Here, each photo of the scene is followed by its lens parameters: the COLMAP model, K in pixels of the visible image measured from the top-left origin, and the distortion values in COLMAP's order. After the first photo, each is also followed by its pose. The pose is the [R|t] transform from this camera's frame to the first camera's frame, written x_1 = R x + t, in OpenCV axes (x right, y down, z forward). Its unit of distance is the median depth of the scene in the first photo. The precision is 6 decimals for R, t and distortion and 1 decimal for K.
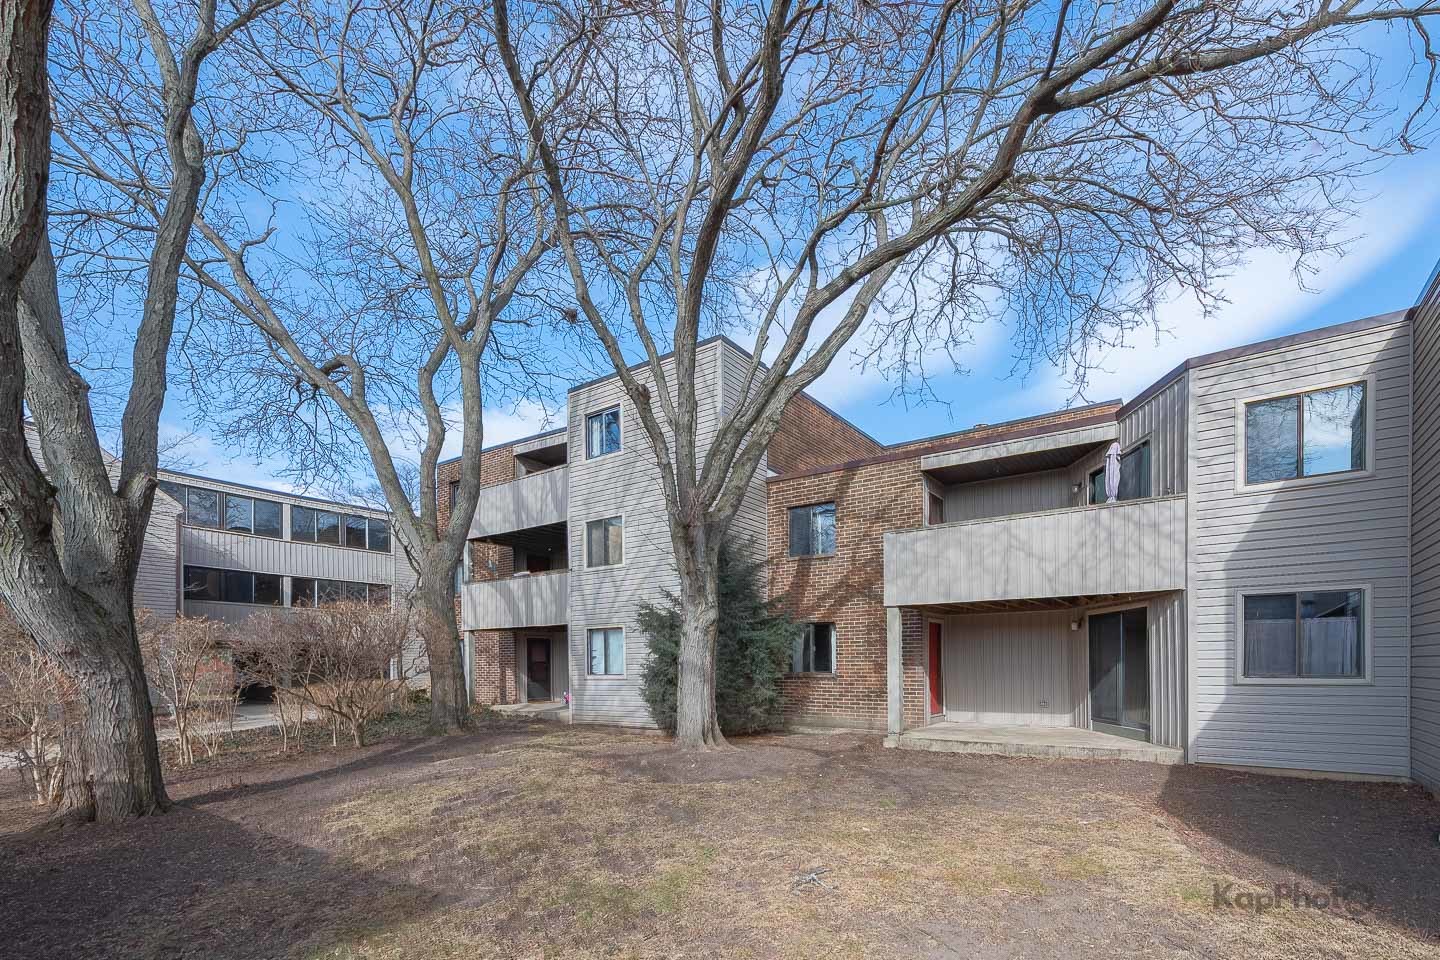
lens RADIAL K [[611.0, 0, 720.6], [0, 611.0, 448.0], [0, 0, 1]] dist [0.021261, -0.013485]
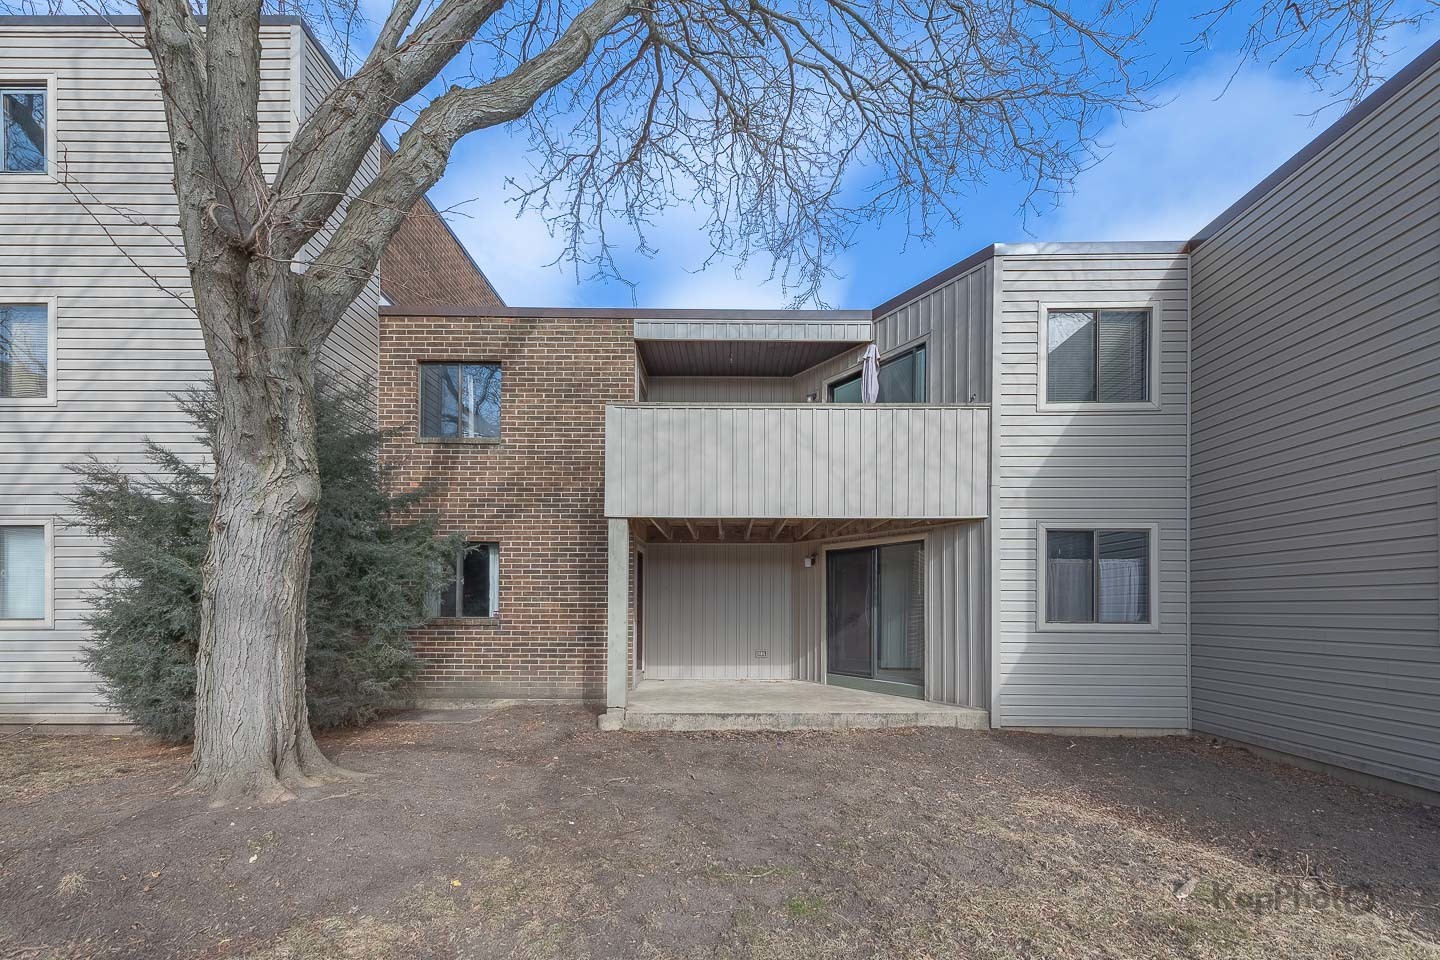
lens RADIAL K [[585.6, 0, 608.5], [0, 585.6, 567.3], [0, 0, 1]] dist [0.004209, 0.000010]
pose [[0.839143, 0.044298, 0.542105, -0.051486], [-0.189624, 0.957973, 0.215245, 0.182737], [-0.509787, -0.283417, 0.812276, 0.513032]]
